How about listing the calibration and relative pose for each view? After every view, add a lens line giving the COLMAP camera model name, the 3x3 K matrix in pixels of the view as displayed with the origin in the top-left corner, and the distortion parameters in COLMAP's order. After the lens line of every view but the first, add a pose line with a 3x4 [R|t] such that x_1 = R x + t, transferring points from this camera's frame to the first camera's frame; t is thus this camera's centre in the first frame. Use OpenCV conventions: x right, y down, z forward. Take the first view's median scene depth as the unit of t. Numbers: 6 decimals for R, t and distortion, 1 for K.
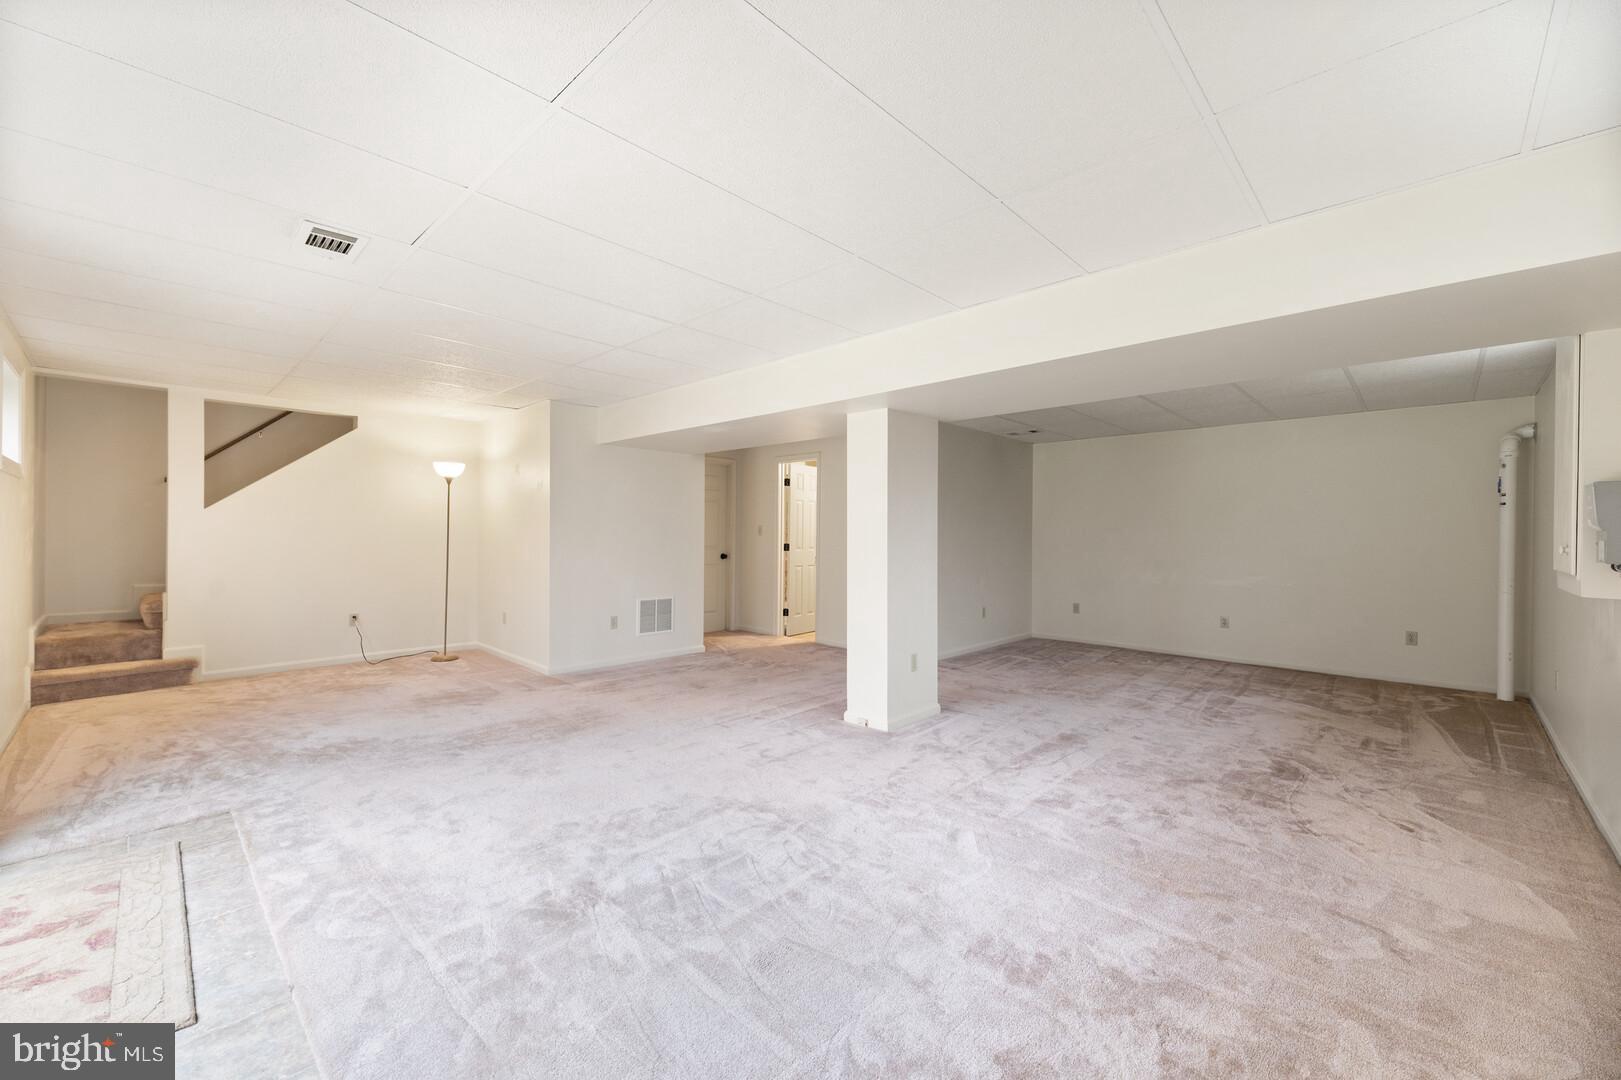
lens RADIAL K [[641.9, 0, 808.4], [0, 641.9, 540.2], [0, 0, 1]] dist [0.004737, -0.000677]
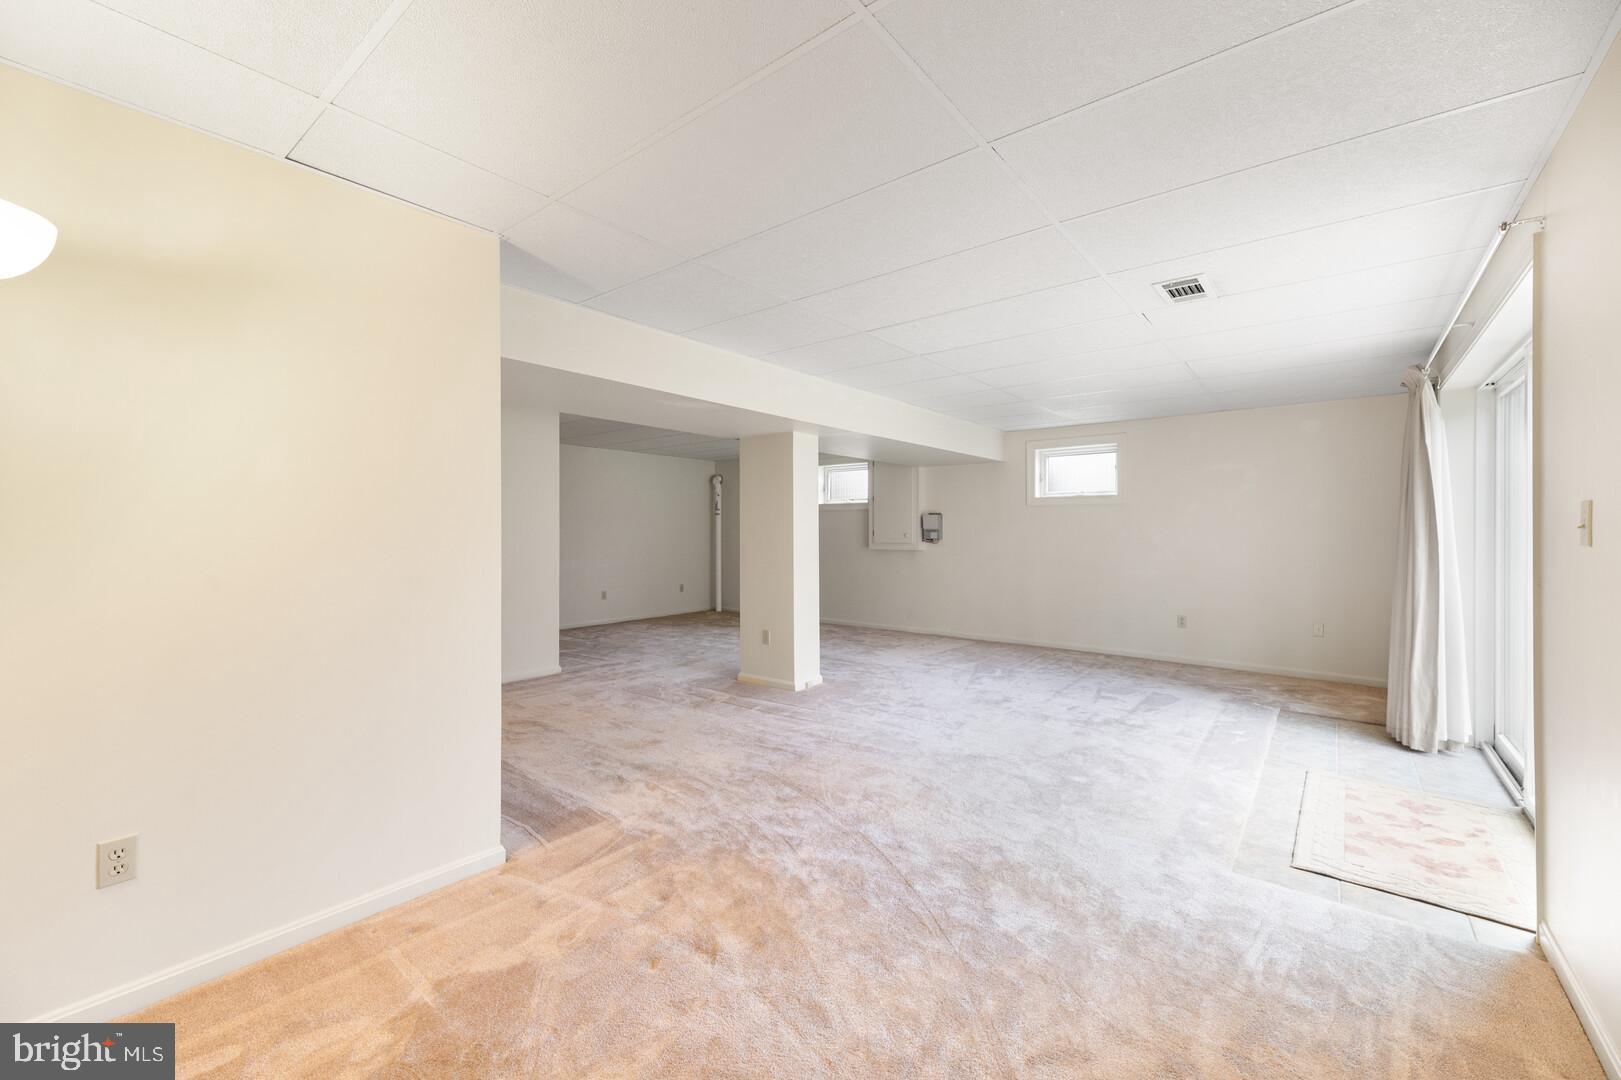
lens RADIAL K [[641.9, 0, 808.4], [0, 641.9, 540.2], [0, 0, 1]] dist [0.004737, -0.000677]
pose [[-0.080178, -0.024378, 0.996482, -1.017129], [0.005849, 0.999672, 0.024927, -0.023749], [-0.996763, 0.007827, -0.080009, 0.977680]]
